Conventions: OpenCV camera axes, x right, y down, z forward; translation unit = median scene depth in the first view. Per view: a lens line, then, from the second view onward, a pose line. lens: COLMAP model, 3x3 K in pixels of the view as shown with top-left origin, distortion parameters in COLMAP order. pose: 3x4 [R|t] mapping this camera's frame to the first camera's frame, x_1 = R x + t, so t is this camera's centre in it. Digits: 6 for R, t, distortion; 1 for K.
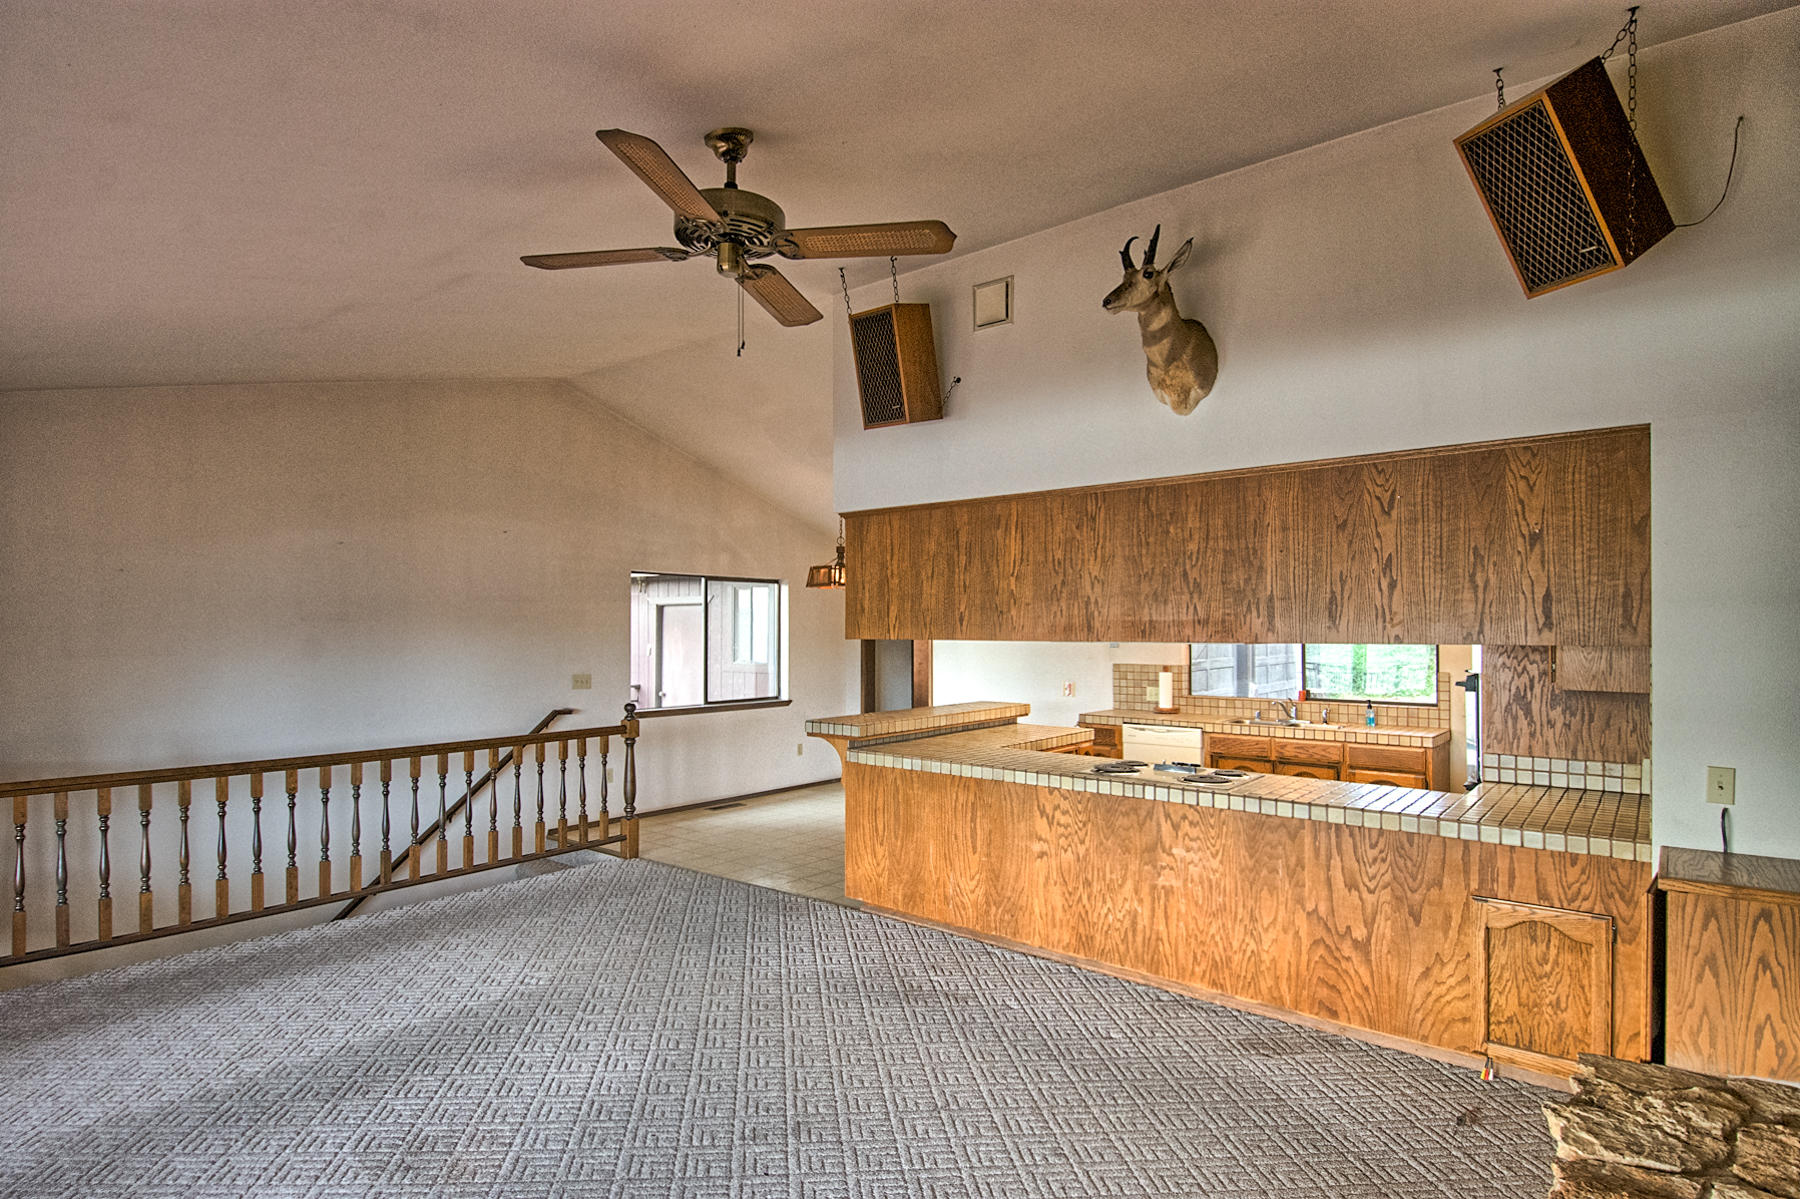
lens RADIAL K [[935.4, 0, 935.1], [0, 935.4, 617.9], [0, 0, 1]] dist [0.003363, -0.028830]
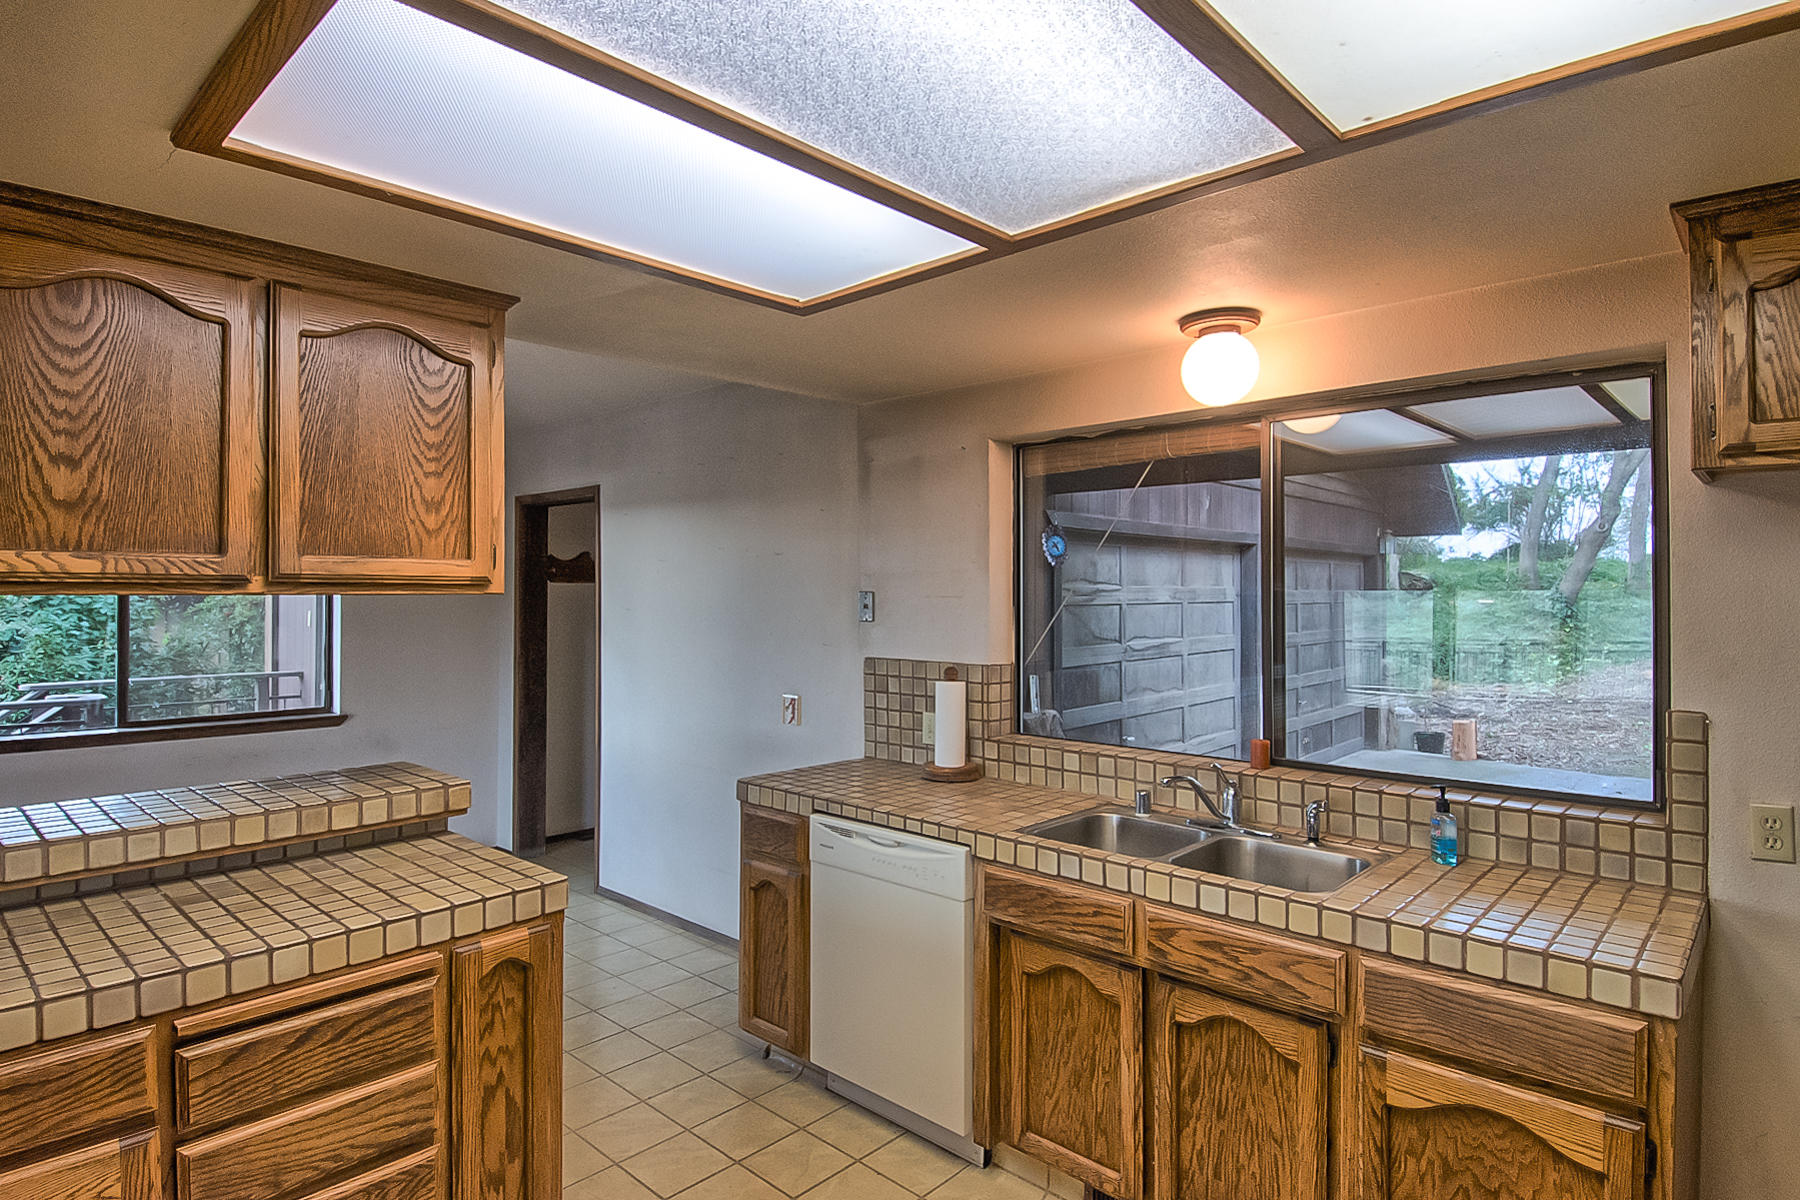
lens RADIAL K [[984.6, 0, 896.4], [0, 984.6, 575.7], [0, 0, 1]] dist [0.002339, -0.034300]
pose [[0.996175, -0.000844, -0.087377, 0.292232], [0.000247, 0.999977, -0.006843, 0.014297], [0.087381, 0.006795, 0.996152, 0.614791]]
